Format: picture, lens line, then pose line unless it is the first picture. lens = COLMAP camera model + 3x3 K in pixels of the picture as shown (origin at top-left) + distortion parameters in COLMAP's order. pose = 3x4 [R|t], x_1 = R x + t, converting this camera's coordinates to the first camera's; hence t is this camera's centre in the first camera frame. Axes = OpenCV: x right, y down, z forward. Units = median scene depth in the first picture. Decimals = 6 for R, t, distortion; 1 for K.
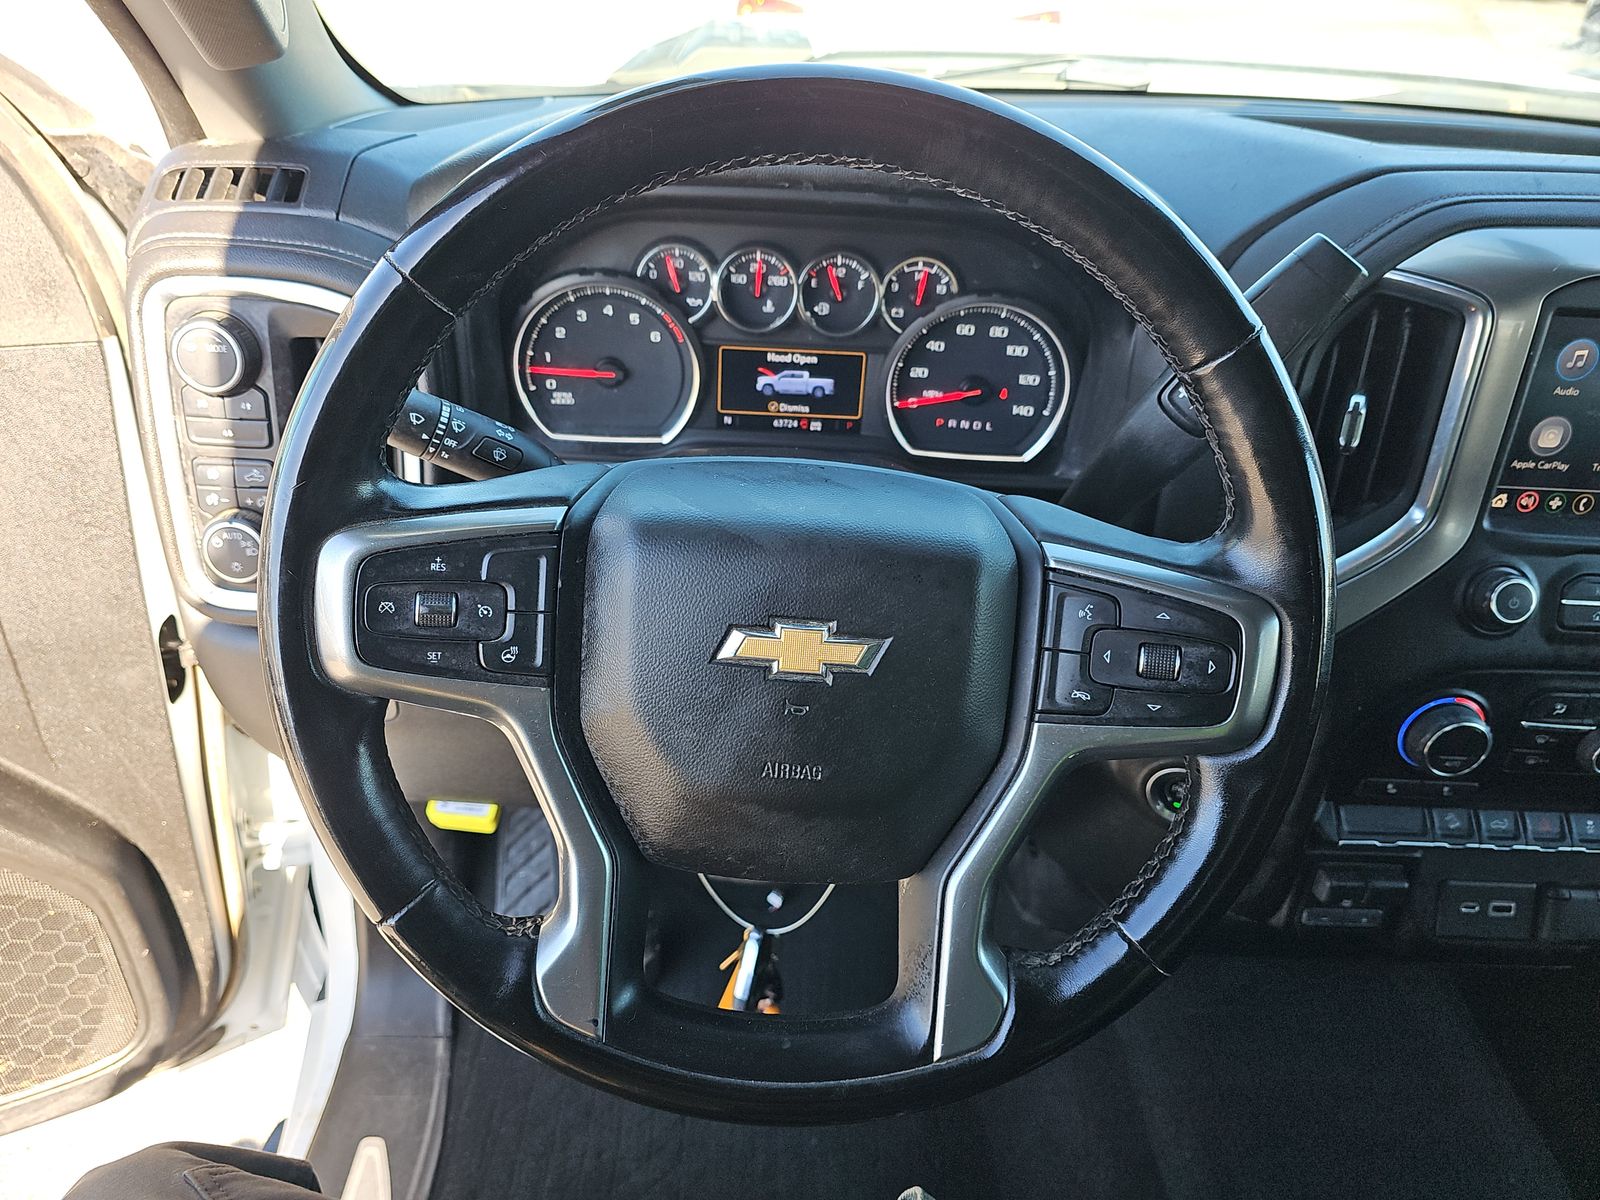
lens RADIAL K [[1081.1, 0, 800.0], [0, 1081.1, 600.0], [0, 0, 1]] dist [0.051930, -0.077981]
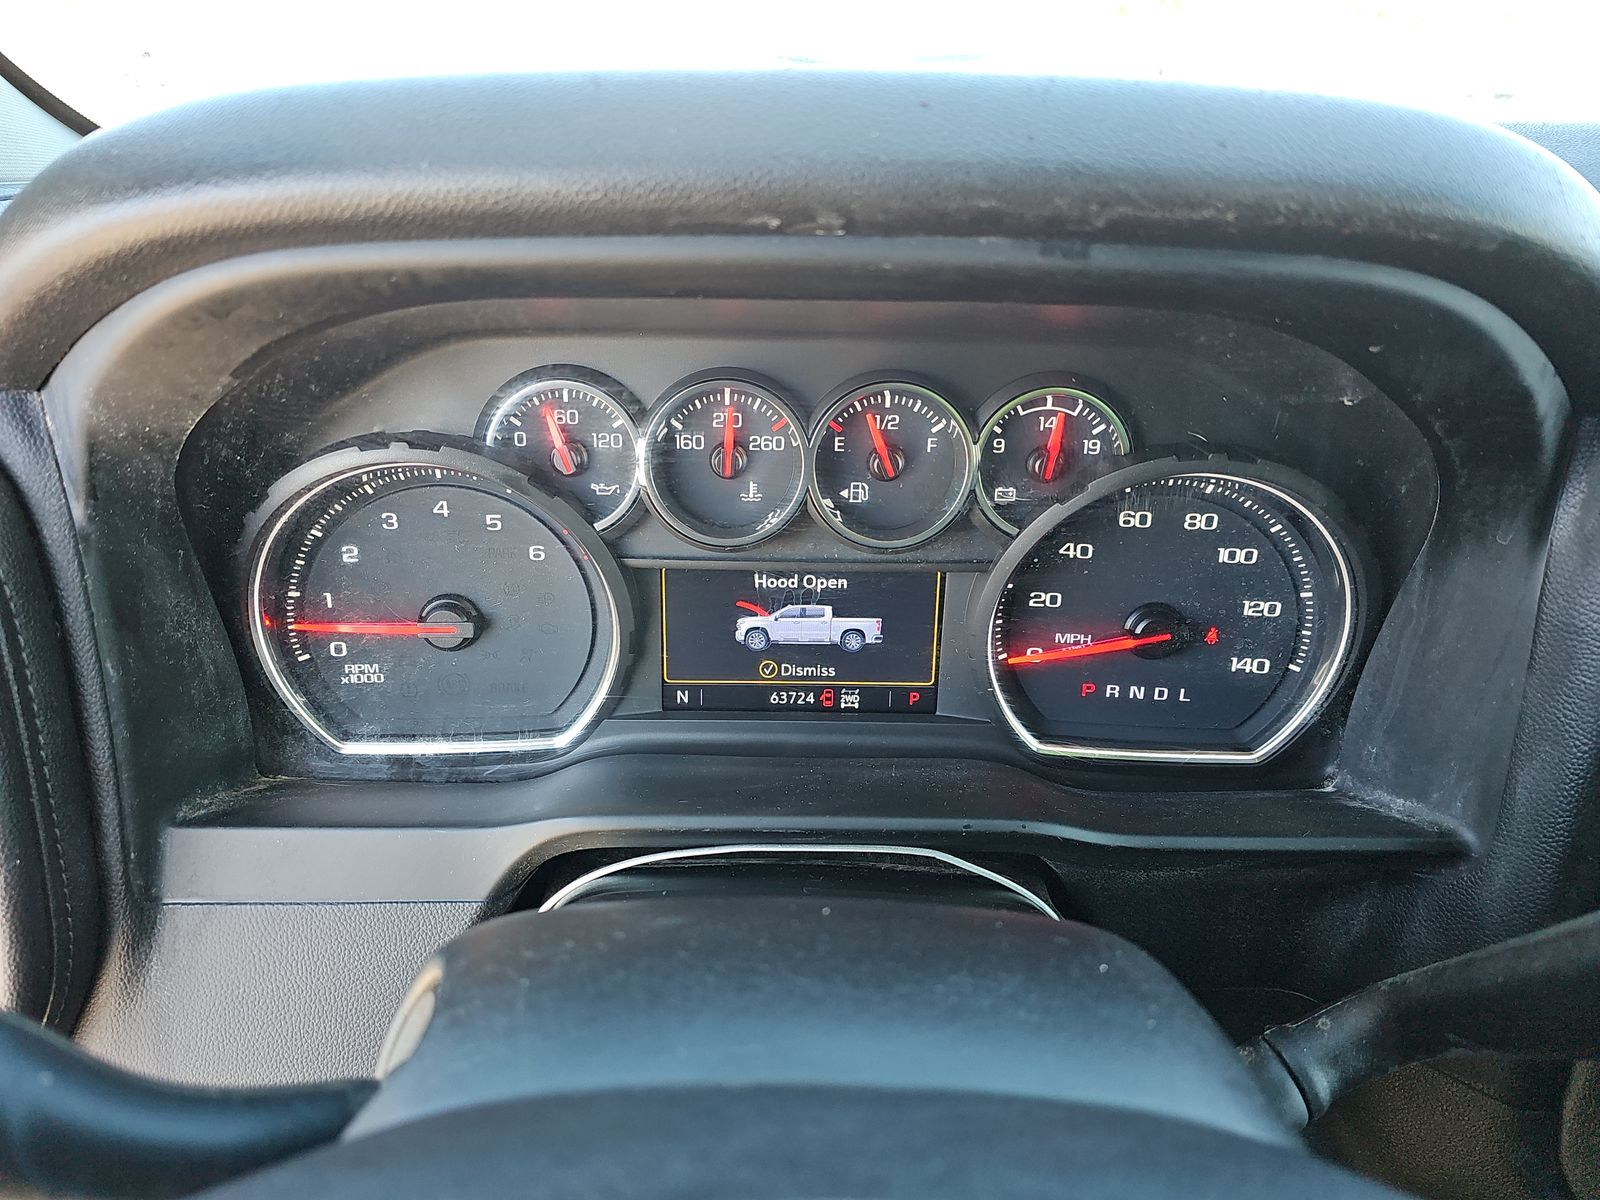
lens RADIAL K [[1081.1, 0, 800.0], [0, 1081.1, 600.0], [0, 0, 1]] dist [0.051930, -0.077981]
pose [[0.999332, -0.035028, -0.010465, -0.002503], [0.033760, 0.994064, -0.103427, -0.167785], [0.014026, 0.103004, 0.994582, 0.503354]]
